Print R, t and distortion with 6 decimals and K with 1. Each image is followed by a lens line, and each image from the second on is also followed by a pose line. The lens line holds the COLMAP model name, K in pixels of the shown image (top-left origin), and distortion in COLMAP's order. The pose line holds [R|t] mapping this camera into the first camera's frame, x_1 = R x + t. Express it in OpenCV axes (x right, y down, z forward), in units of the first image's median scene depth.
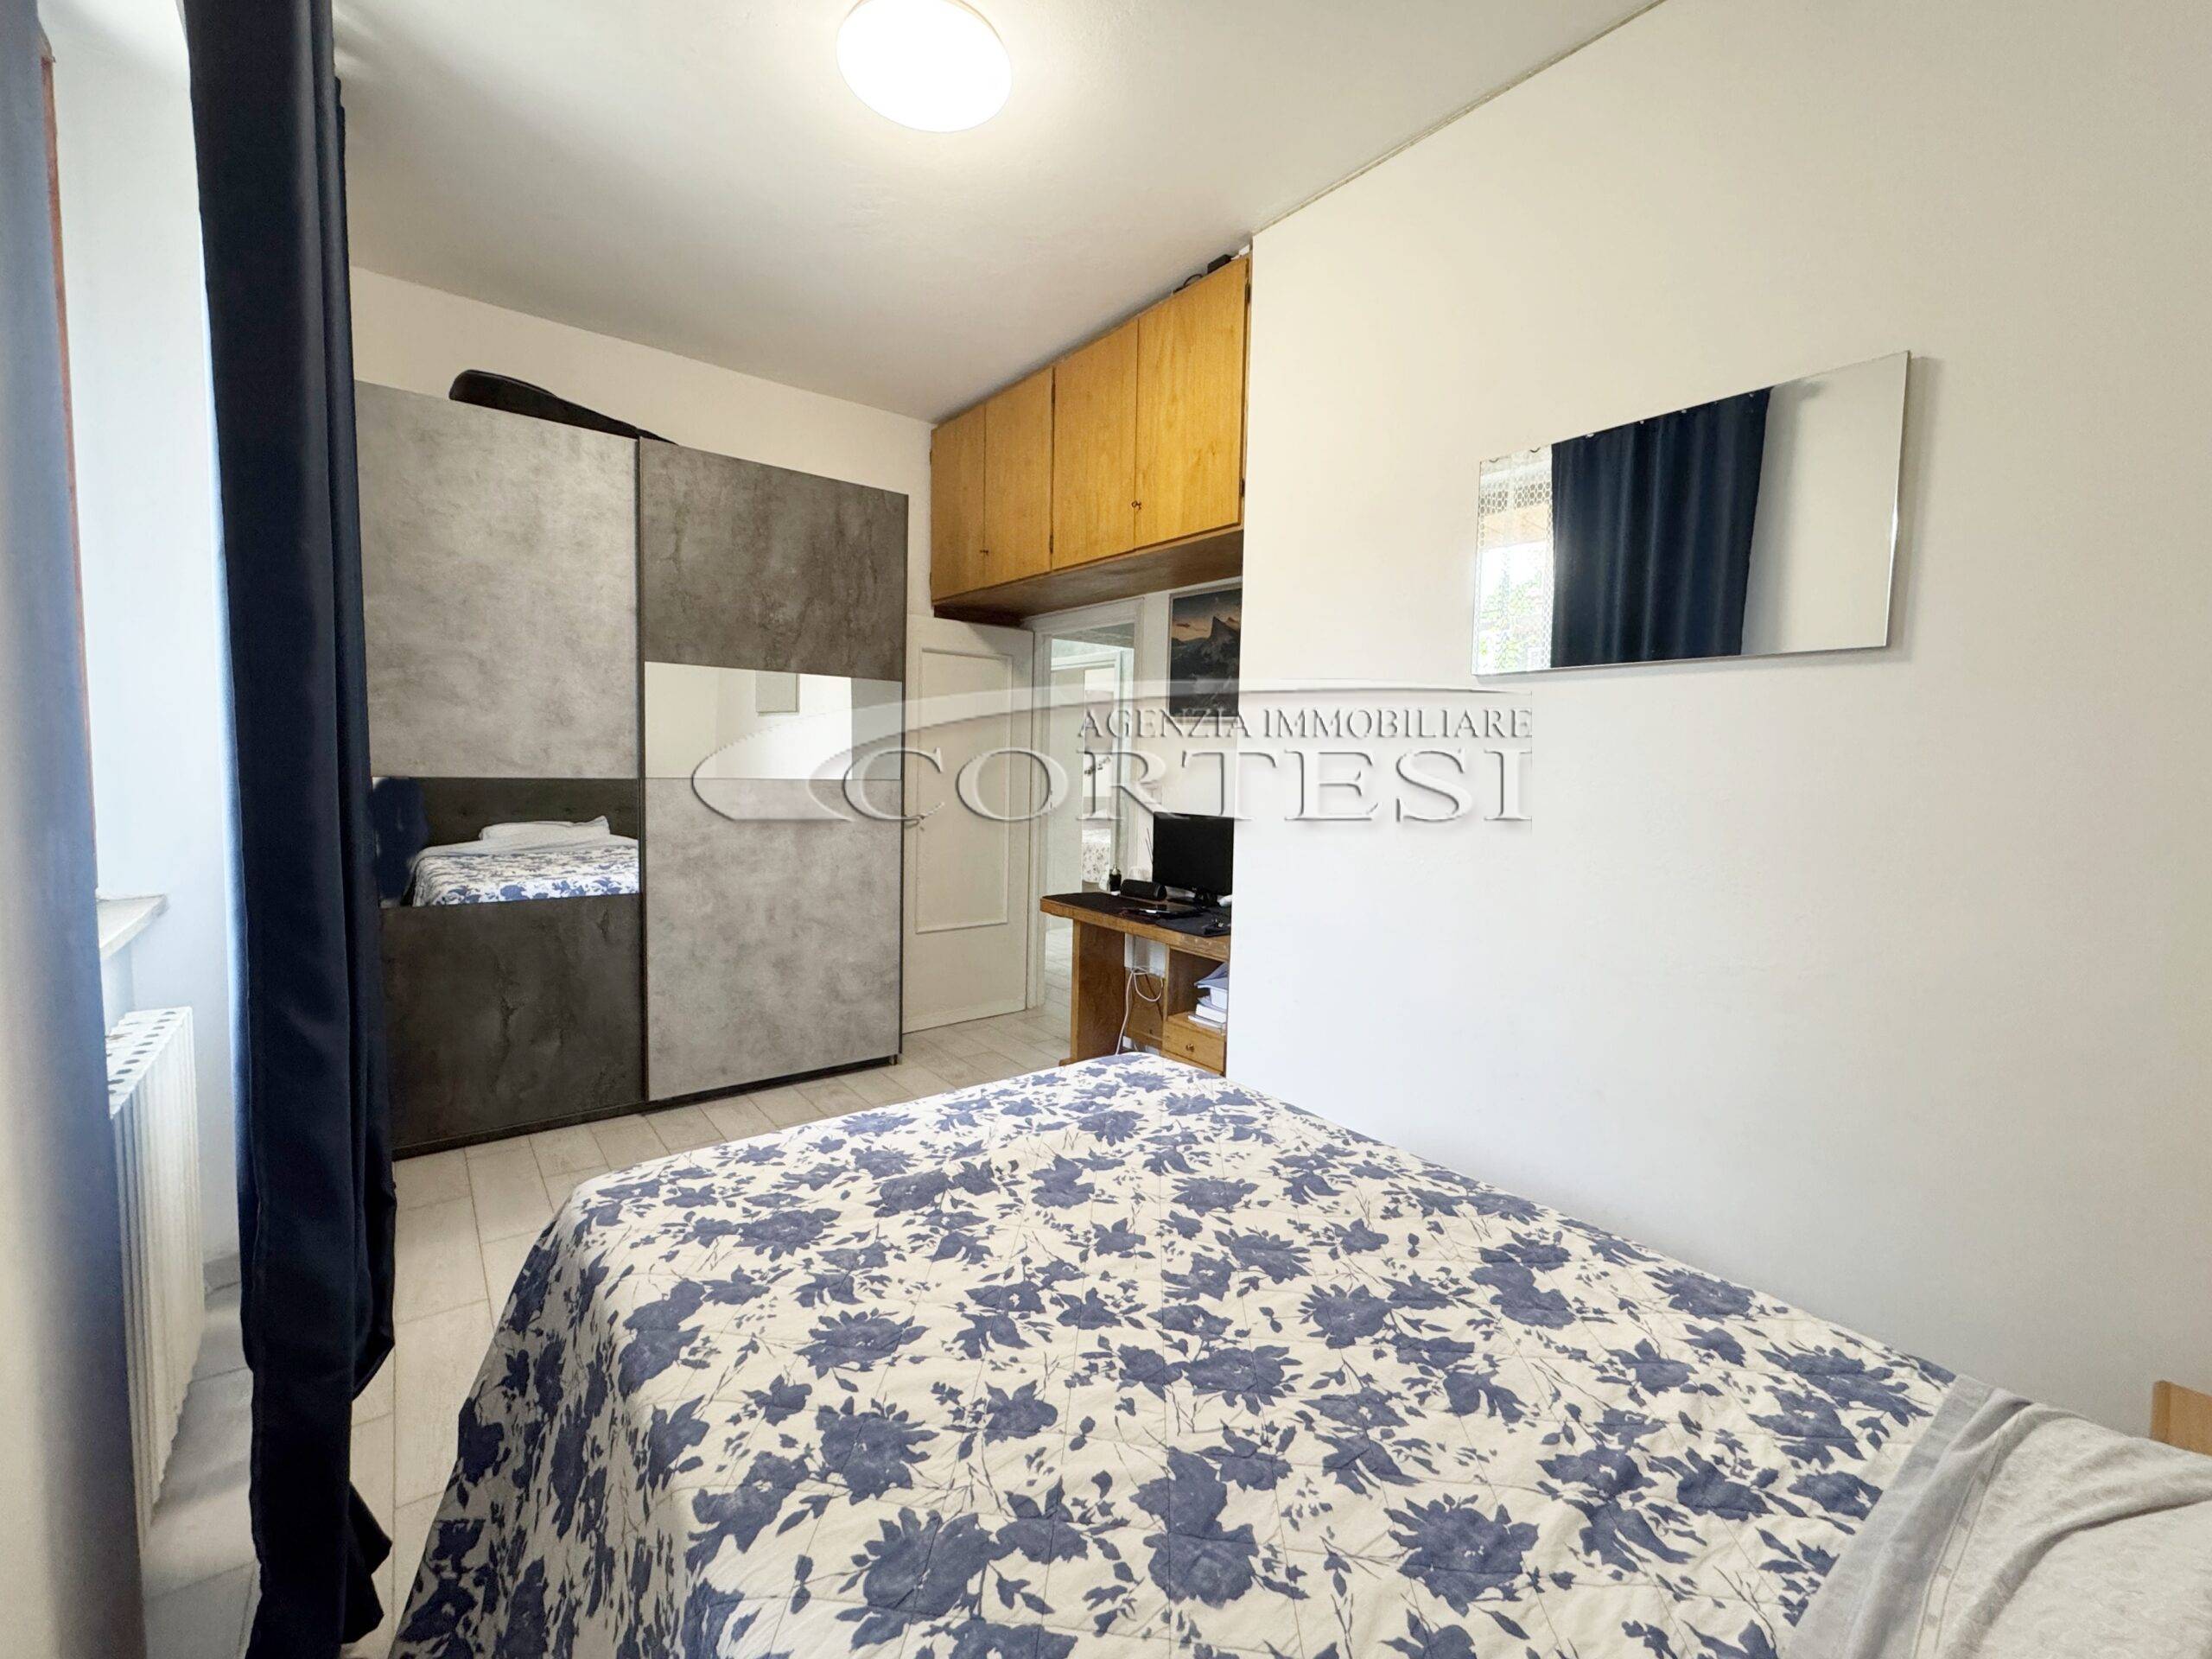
lens RADIAL K [[914.9, 0, 1106.0], [0, 914.9, 829.5], [0, 0, 1]] dist [-0.003029, -0.000582]
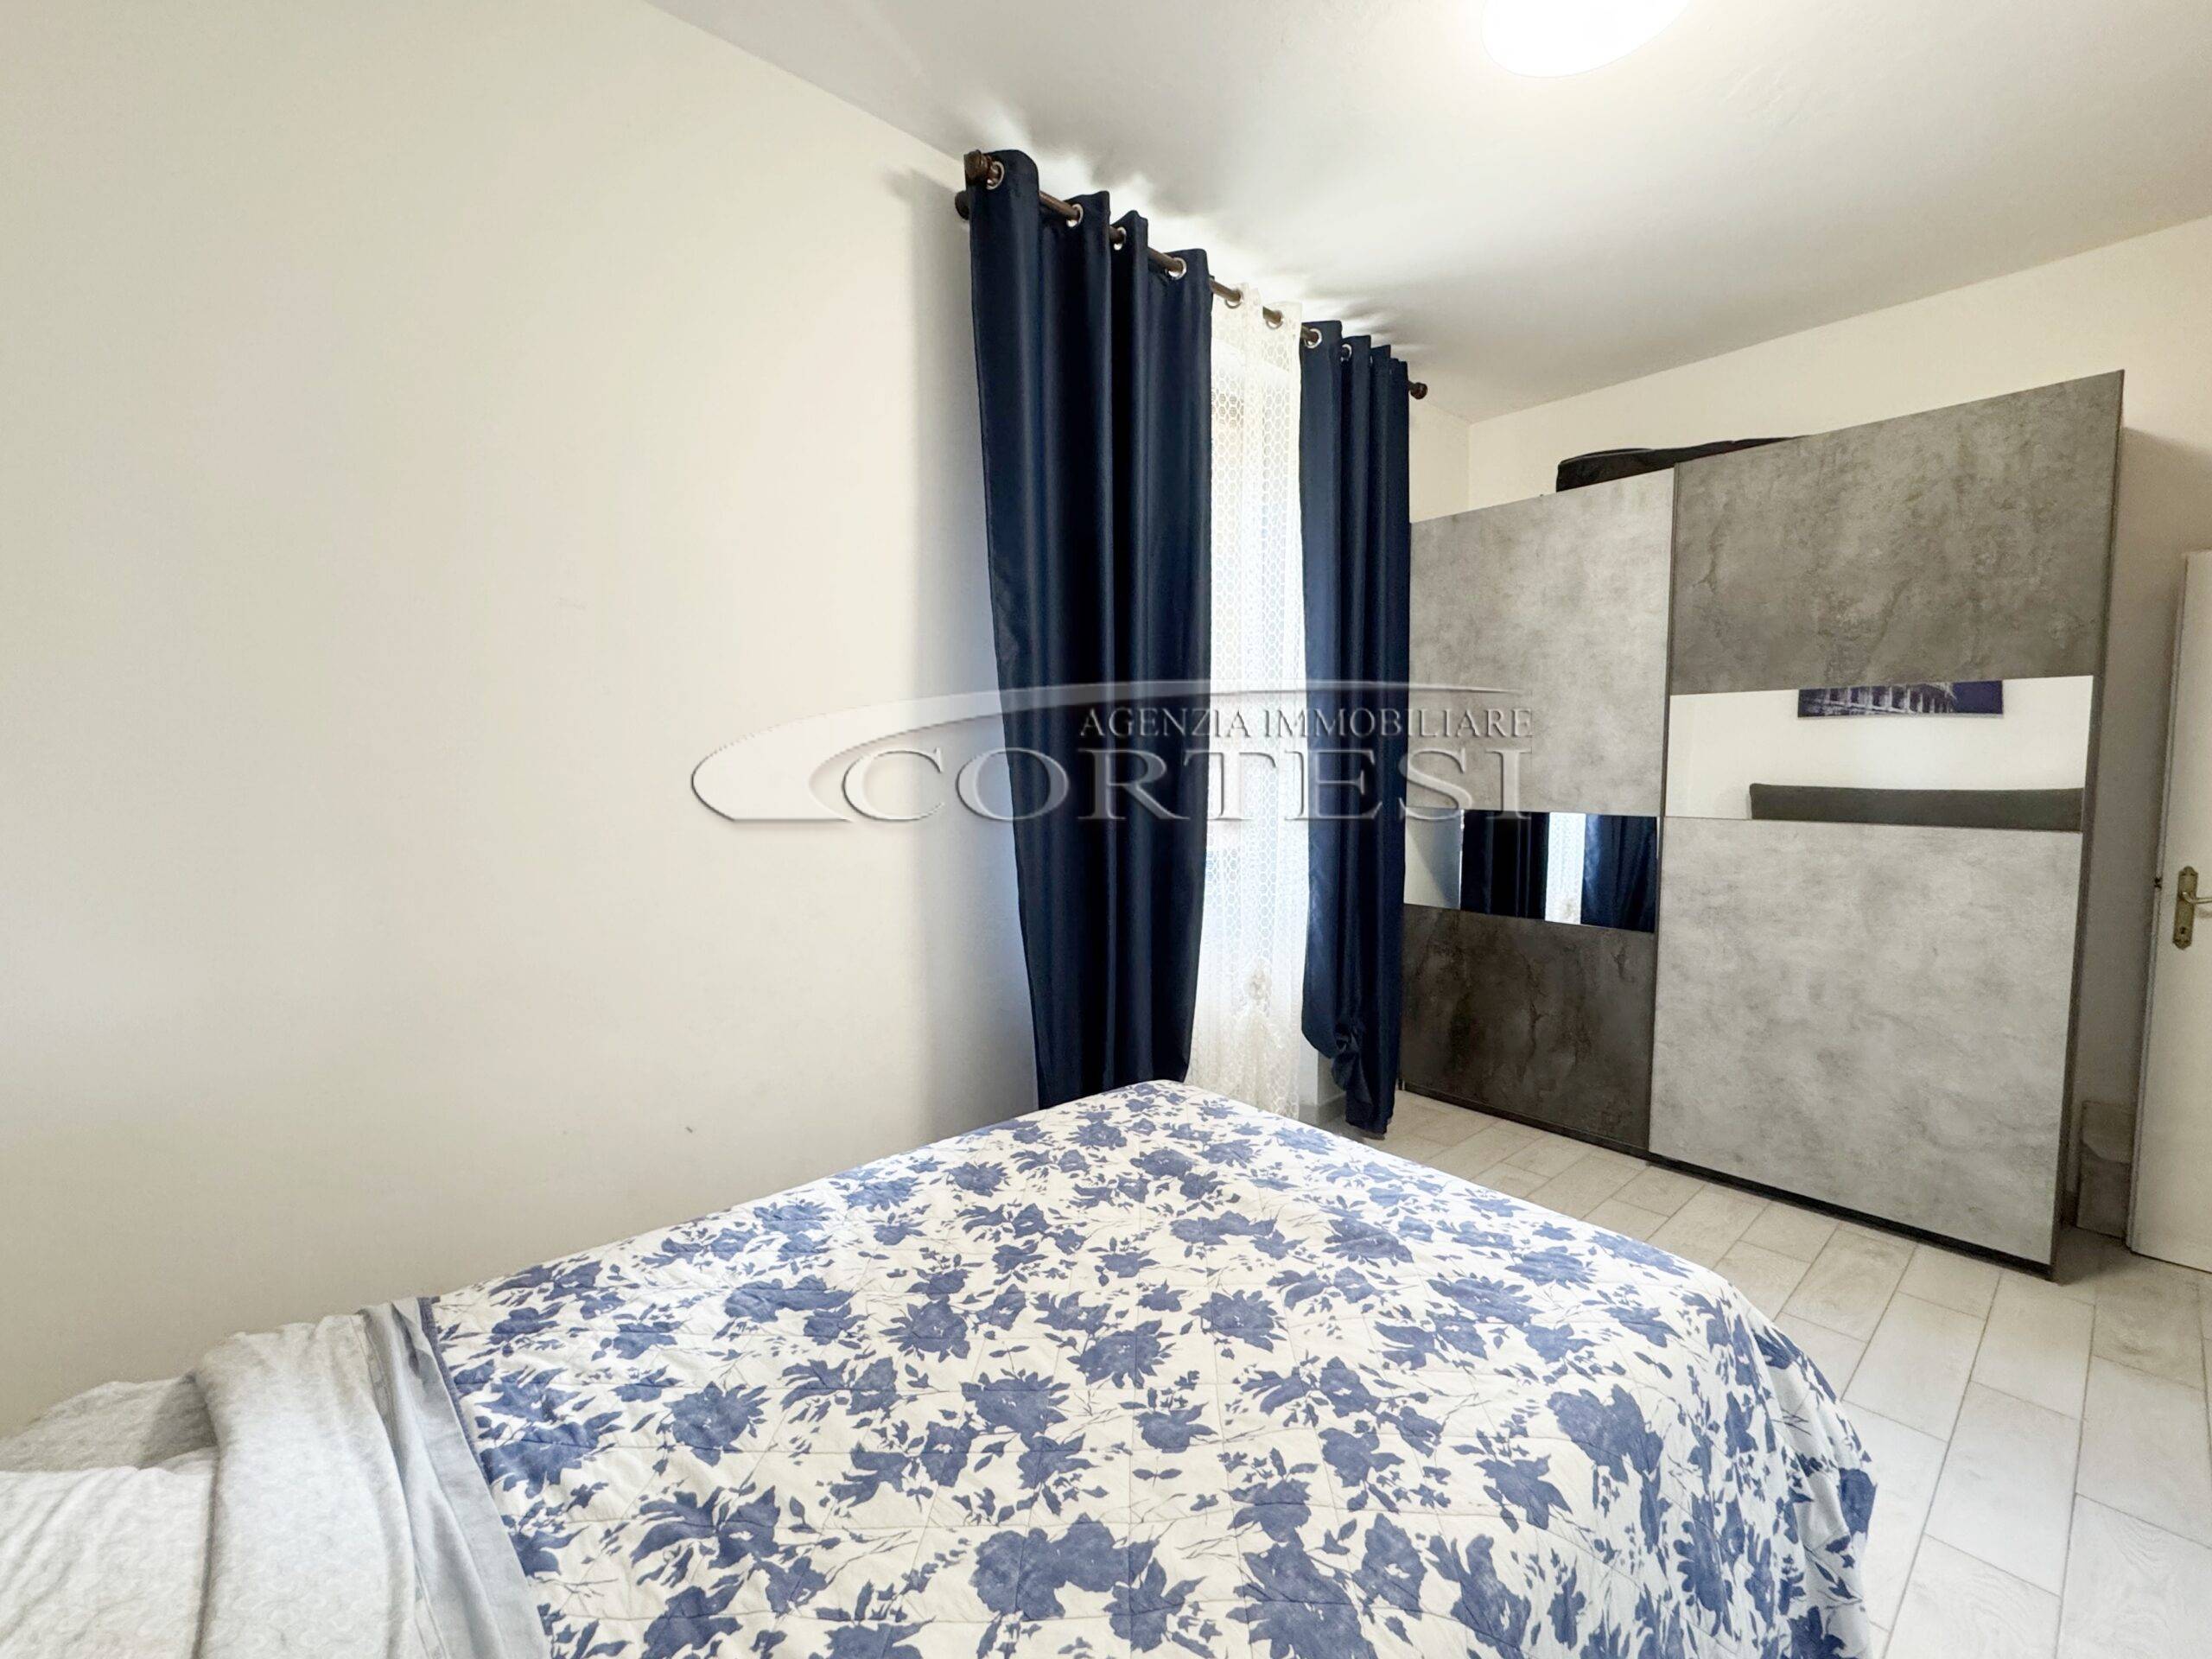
lens RADIAL K [[915.0, 0, 1097.2], [0, 915.0, 823.4], [0, 0, 1]] dist [0.000112, -0.000106]
pose [[0.067136, 0.038620, -0.996996, 0.809151], [-0.073376, 0.996736, 0.033669, -0.073068], [0.995042, 0.070896, 0.069751, 0.659768]]
